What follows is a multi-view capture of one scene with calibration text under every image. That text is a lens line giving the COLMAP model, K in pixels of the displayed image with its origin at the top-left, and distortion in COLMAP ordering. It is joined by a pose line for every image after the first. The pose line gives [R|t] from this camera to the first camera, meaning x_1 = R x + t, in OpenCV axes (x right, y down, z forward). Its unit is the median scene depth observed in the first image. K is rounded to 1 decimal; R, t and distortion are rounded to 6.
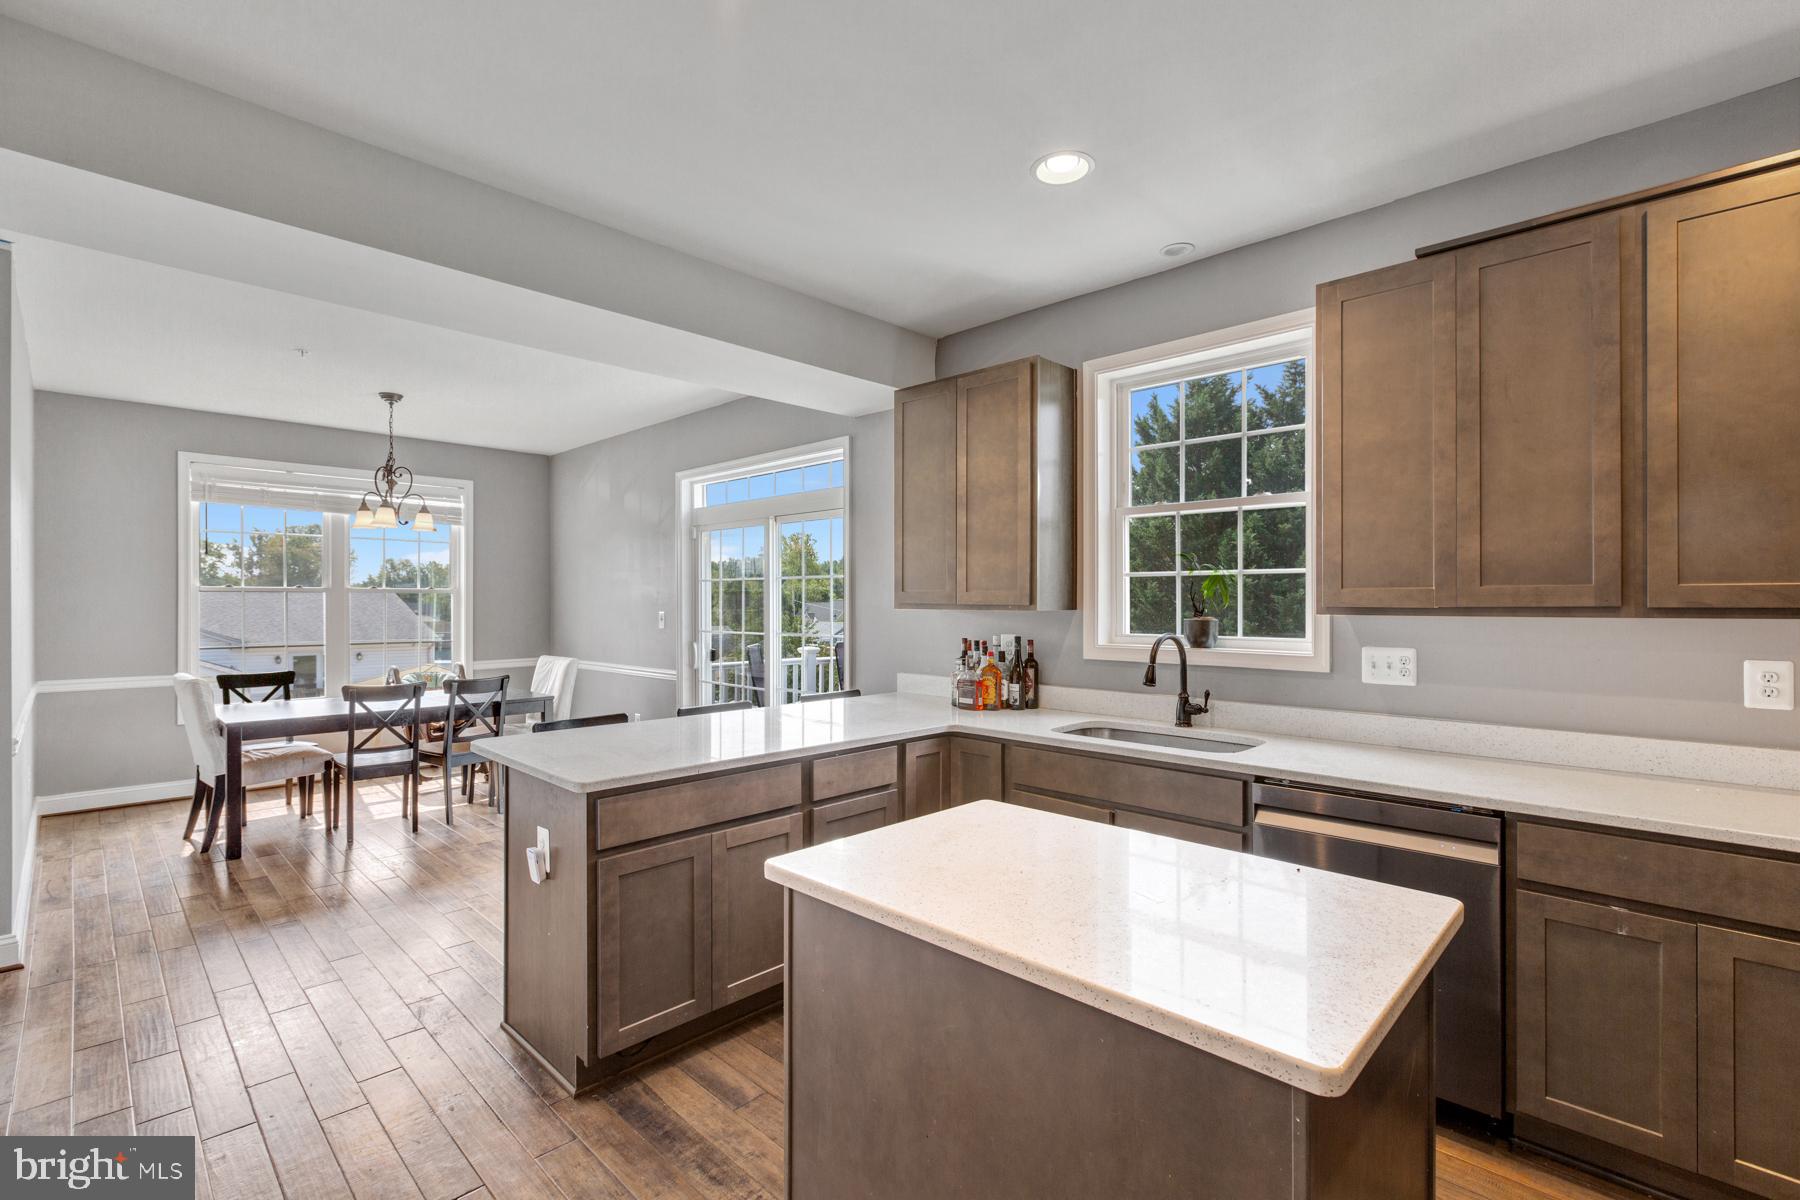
lens RADIAL K [[806.9, 0, 896.1], [0, 806.9, 599.6], [0, 0, 1]] dist [0.000111, -0.000168]
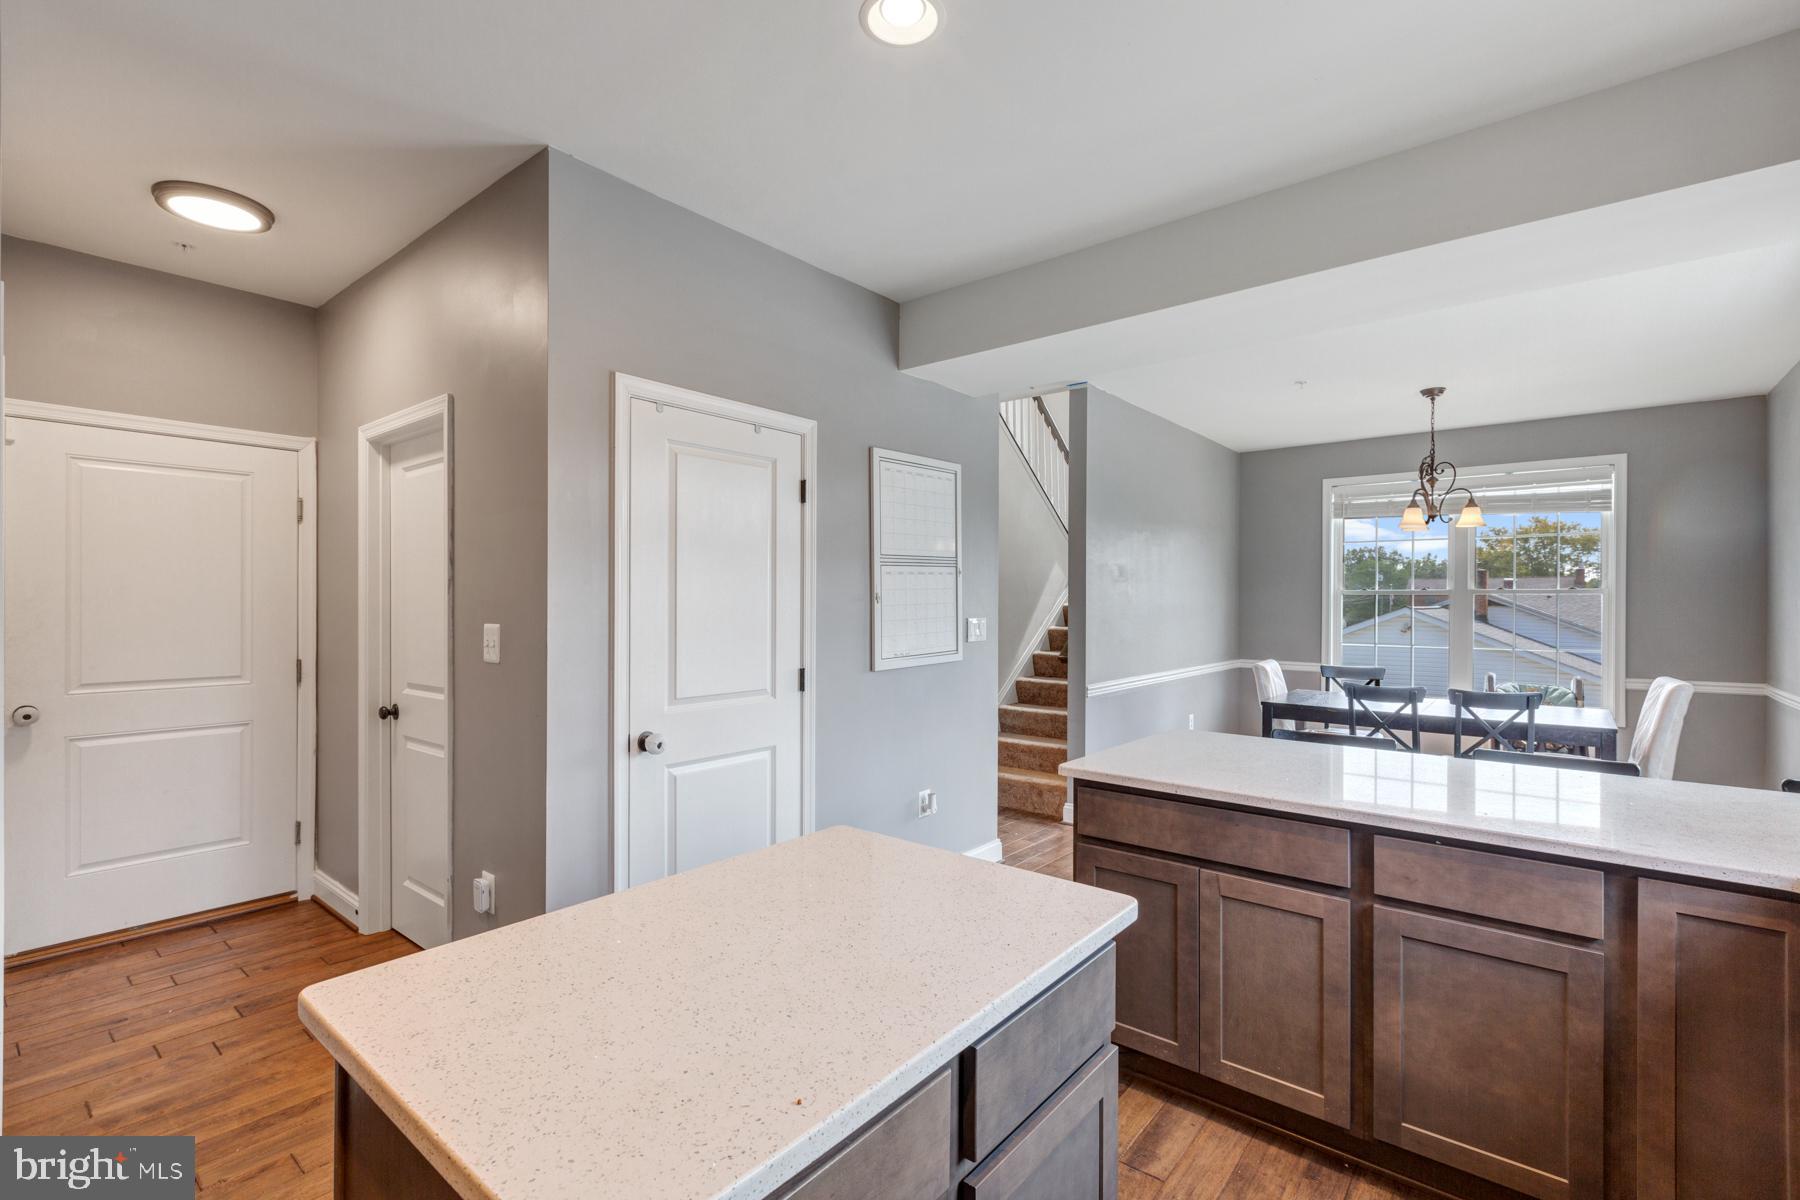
lens RADIAL K [[806.9, 0, 896.1], [0, 806.9, 599.6], [0, 0, 1]] dist [0.000111, -0.000168]
pose [[0.077395, -0.004563, -0.996990, 0.291085], [0.002688, 0.999987, -0.004368, 0.000552], [0.996997, -0.002342, 0.077406, 0.285545]]
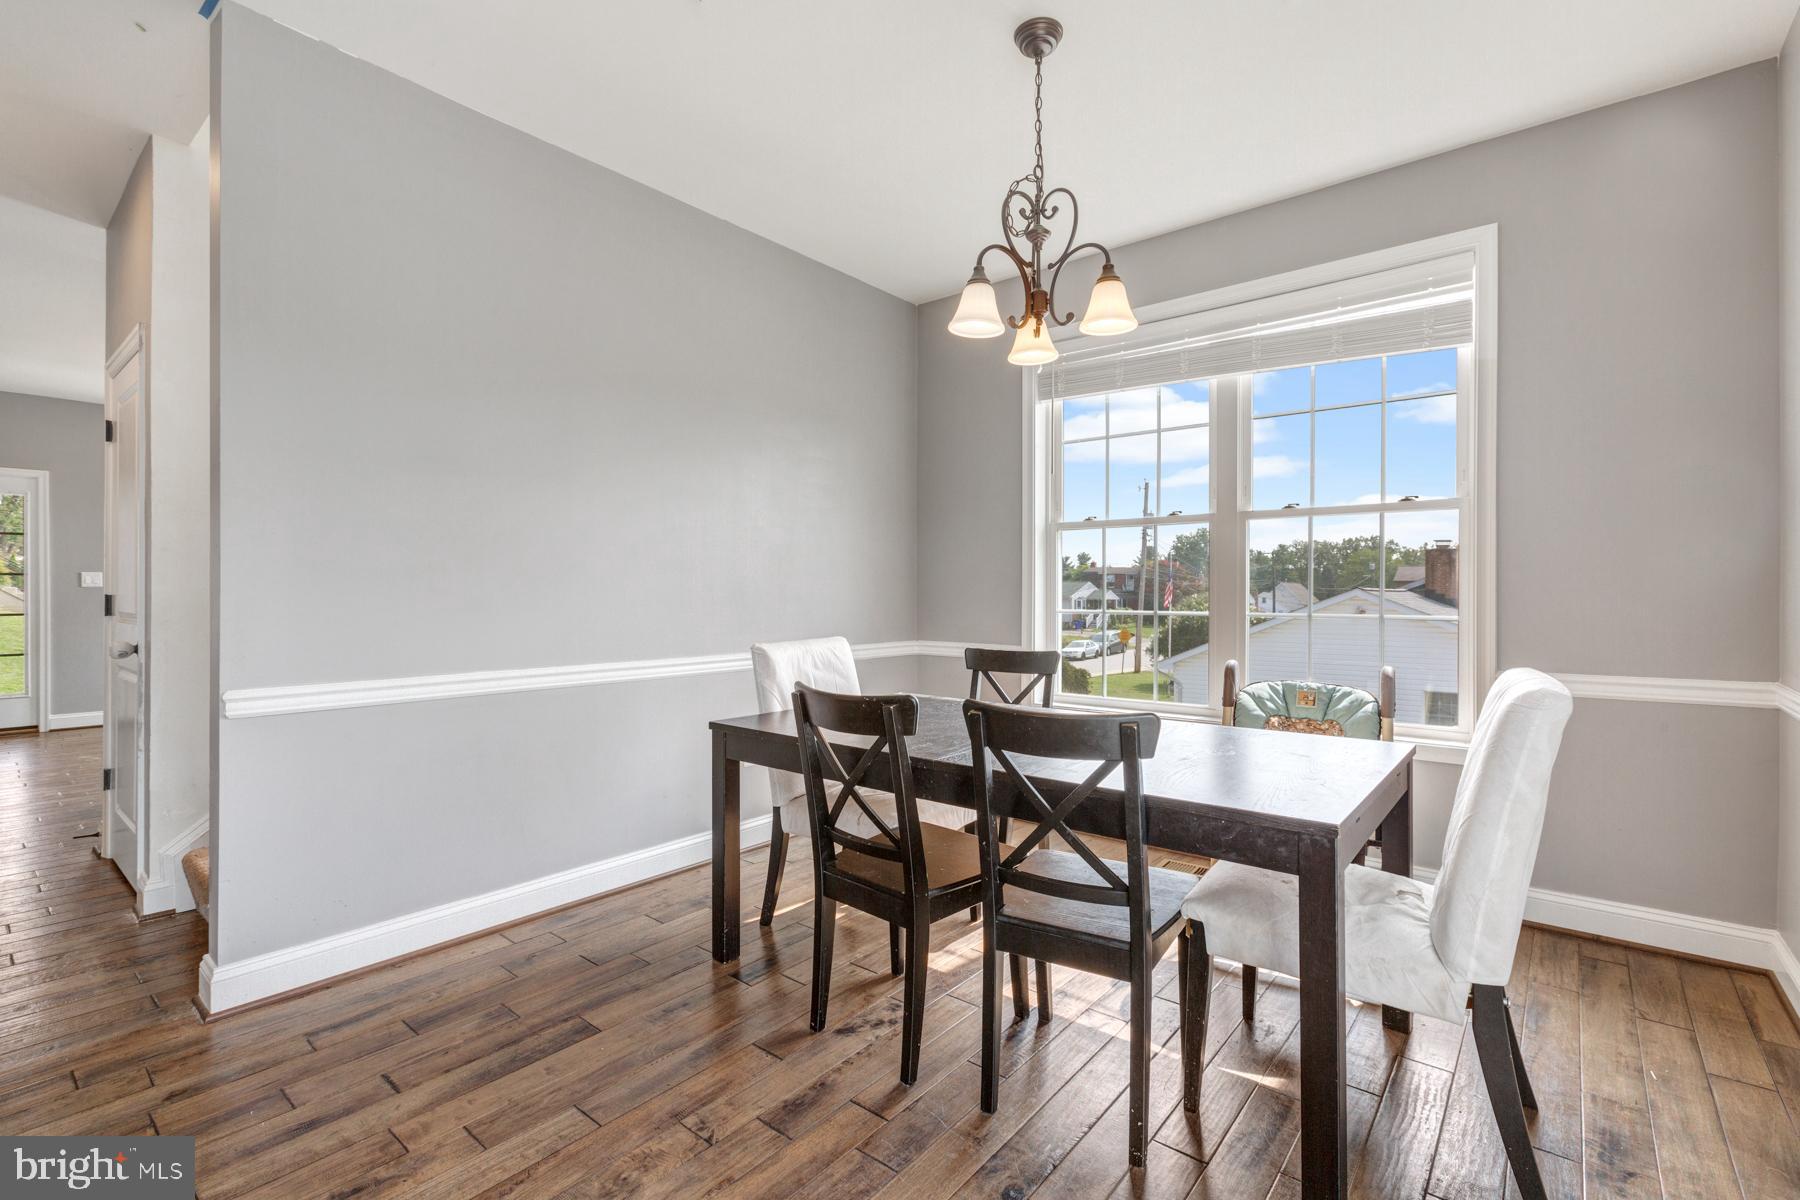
lens RADIAL K [[809.8, 0, 903.4], [0, 809.8, 589.2], [0, 0, 1]] dist [-0.000068, -0.000546]
pose [[0.081287, -0.007128, -0.996665, -0.195208], [0.001763, 0.999974, -0.007008, 0.051616], [0.996689, -0.001187, 0.081298, 0.895720]]
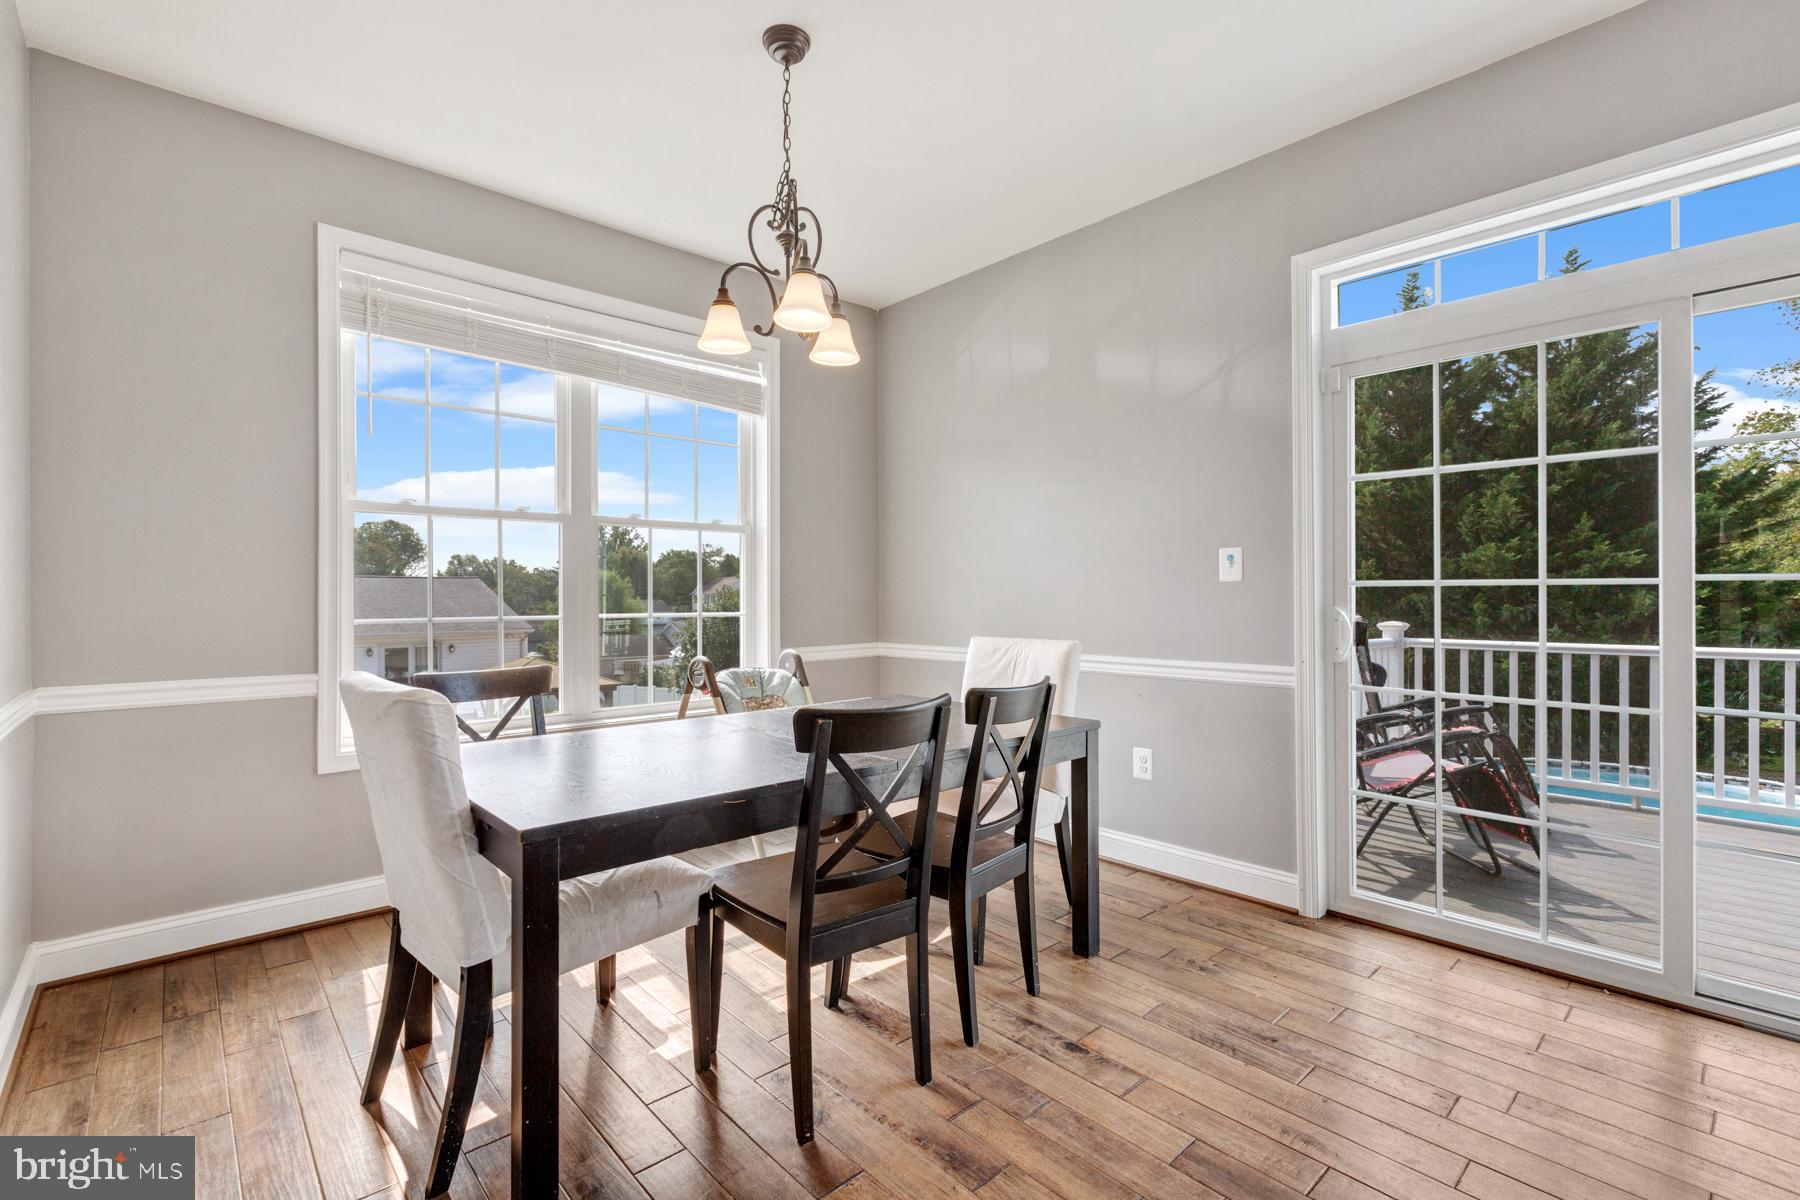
lens RADIAL K [[806.9, 0, 896.1], [0, 806.9, 599.6], [0, 0, 1]] dist [0.000111, -0.000168]
pose [[0.998113, -0.003976, -0.061268, -0.545673], [0.004516, 0.999952, 0.008682, 0.047809], [0.061231, -0.008943, 0.998084, 0.565438]]
